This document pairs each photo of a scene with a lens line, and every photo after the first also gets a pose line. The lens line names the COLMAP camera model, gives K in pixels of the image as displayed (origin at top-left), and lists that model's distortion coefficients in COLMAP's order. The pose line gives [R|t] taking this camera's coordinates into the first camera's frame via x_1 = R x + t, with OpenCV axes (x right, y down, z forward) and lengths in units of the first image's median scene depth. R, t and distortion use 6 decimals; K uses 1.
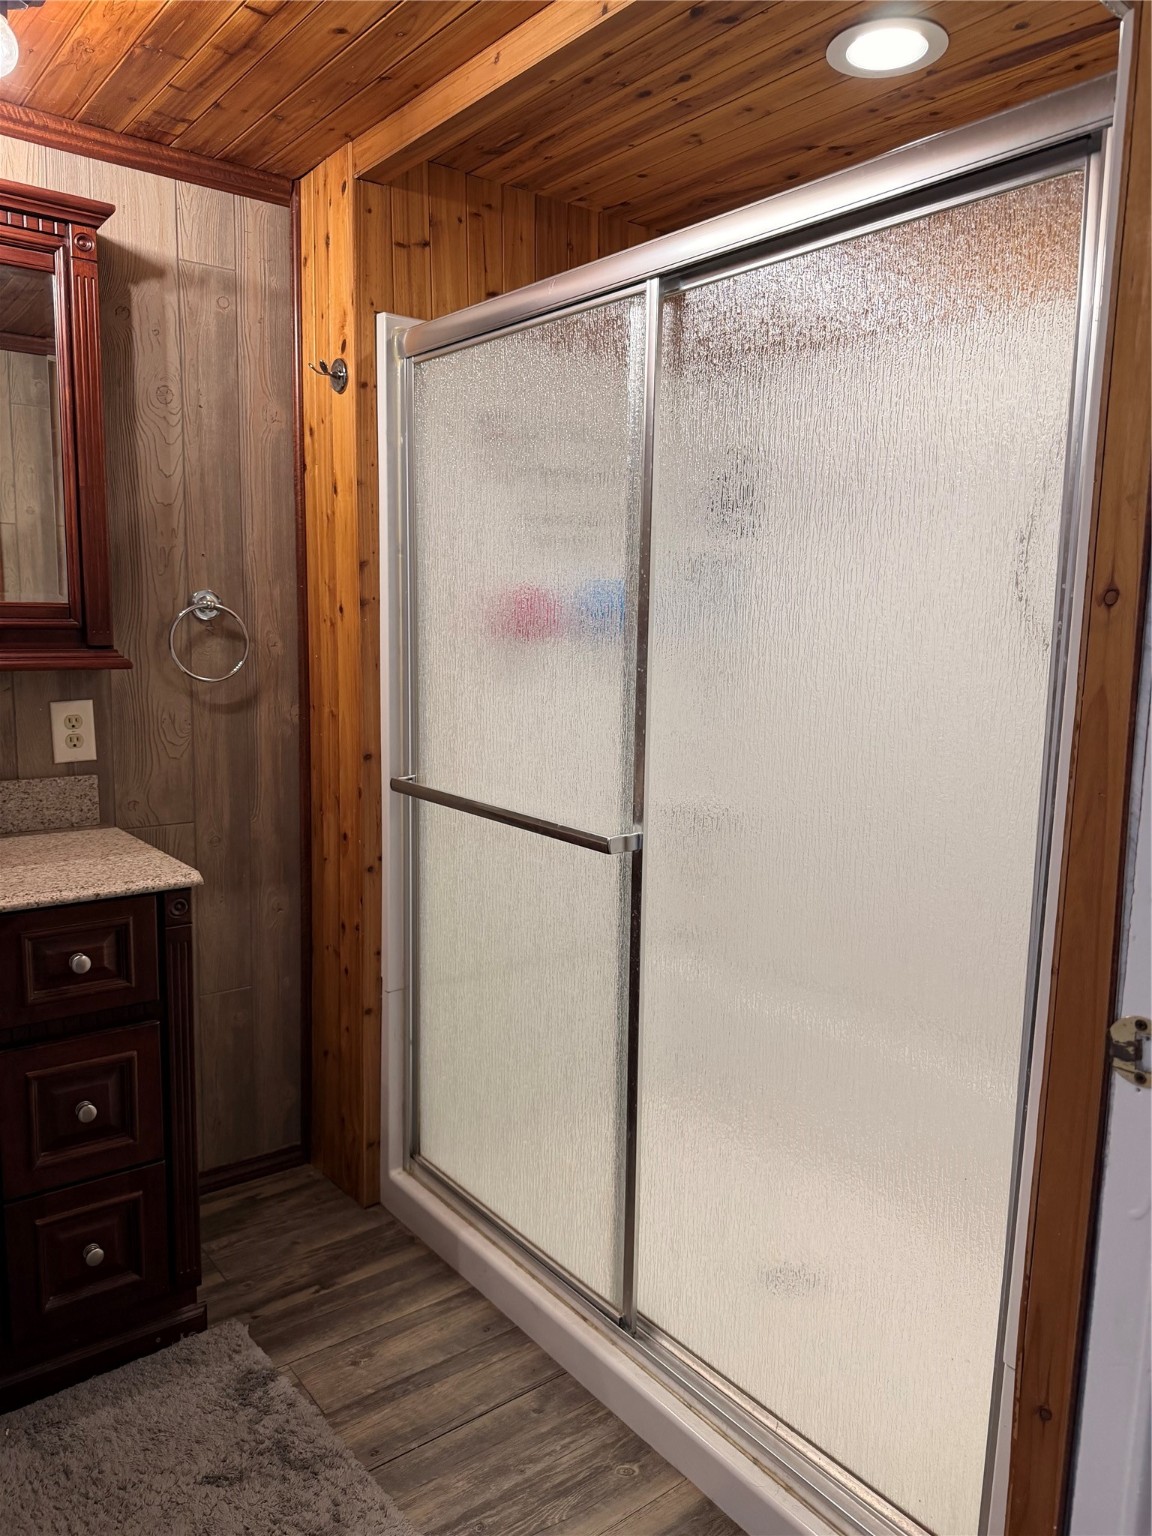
lens RADIAL K [[1107.8, 0, 584.3], [0, 1107.8, 782.4], [0, 0, 1]] dist [0.041942, -0.028205]
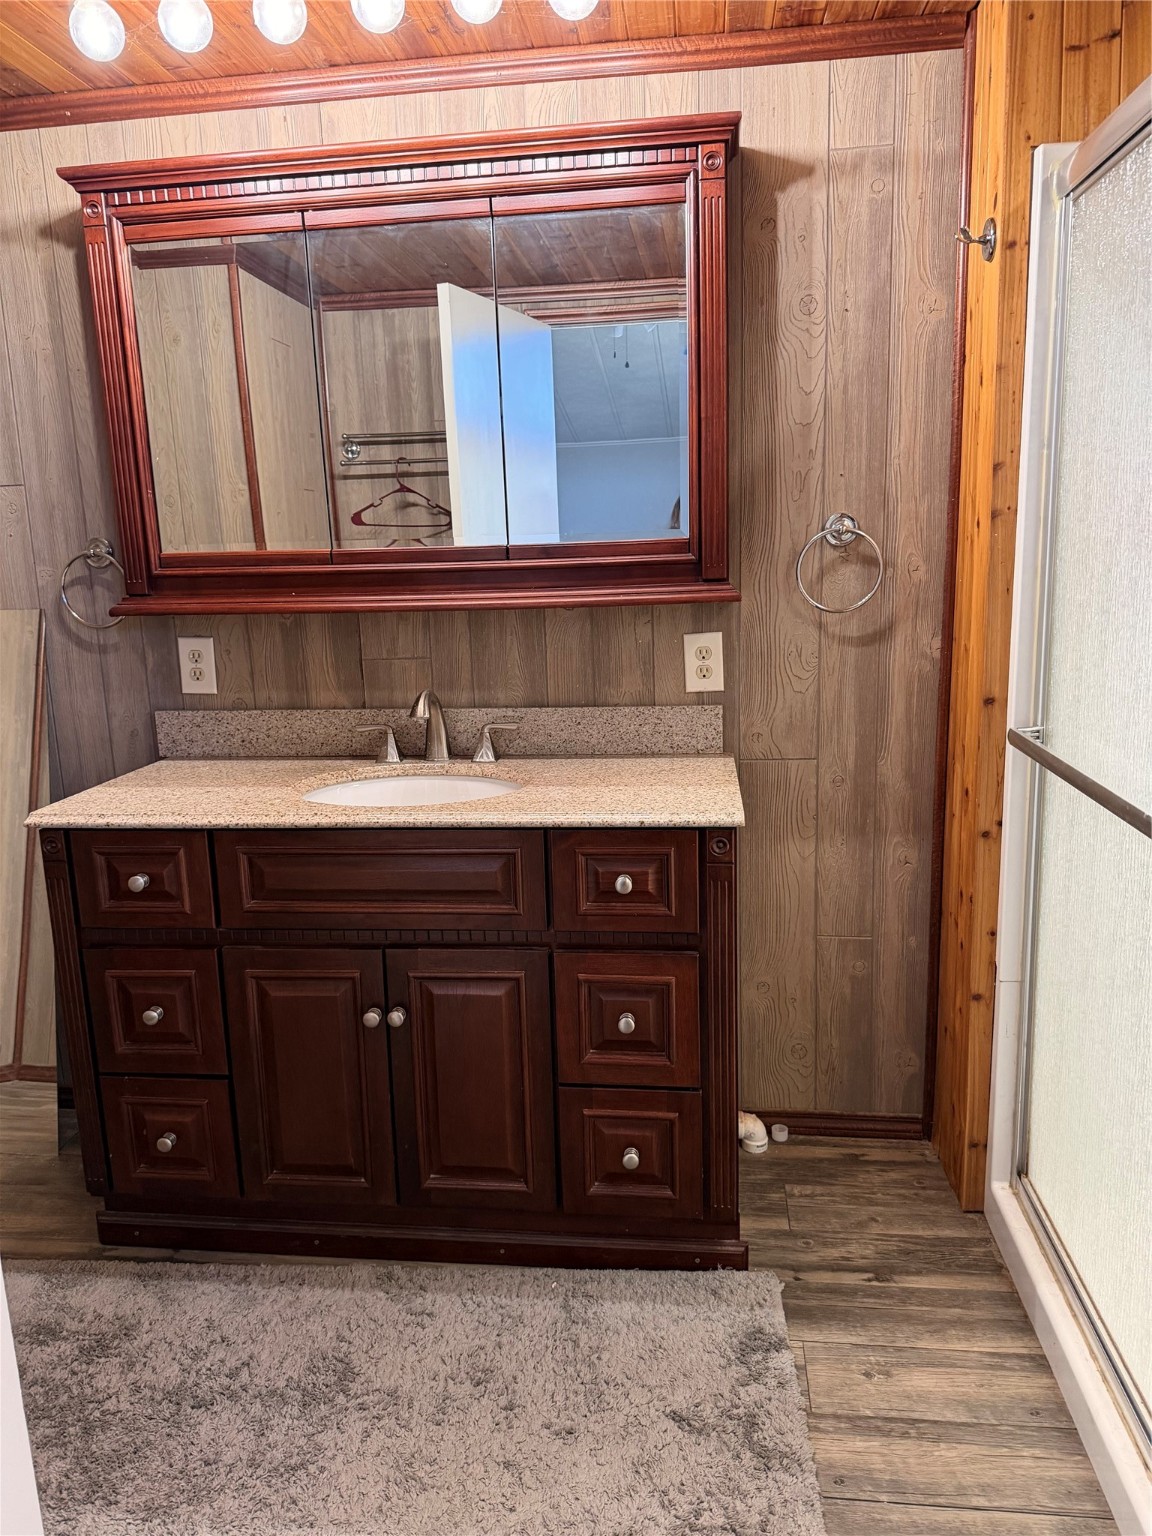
lens RADIAL K [[1107.8, 0, 572.8], [0, 1107.8, 782.1], [0, 0, 1]] dist [0.041942, -0.028205]
pose [[0.720154, 0.103133, -0.686106, 0.174153], [-0.061241, 0.994479, 0.085207, -0.014896], [0.691106, -0.019345, 0.722495, 0.176911]]
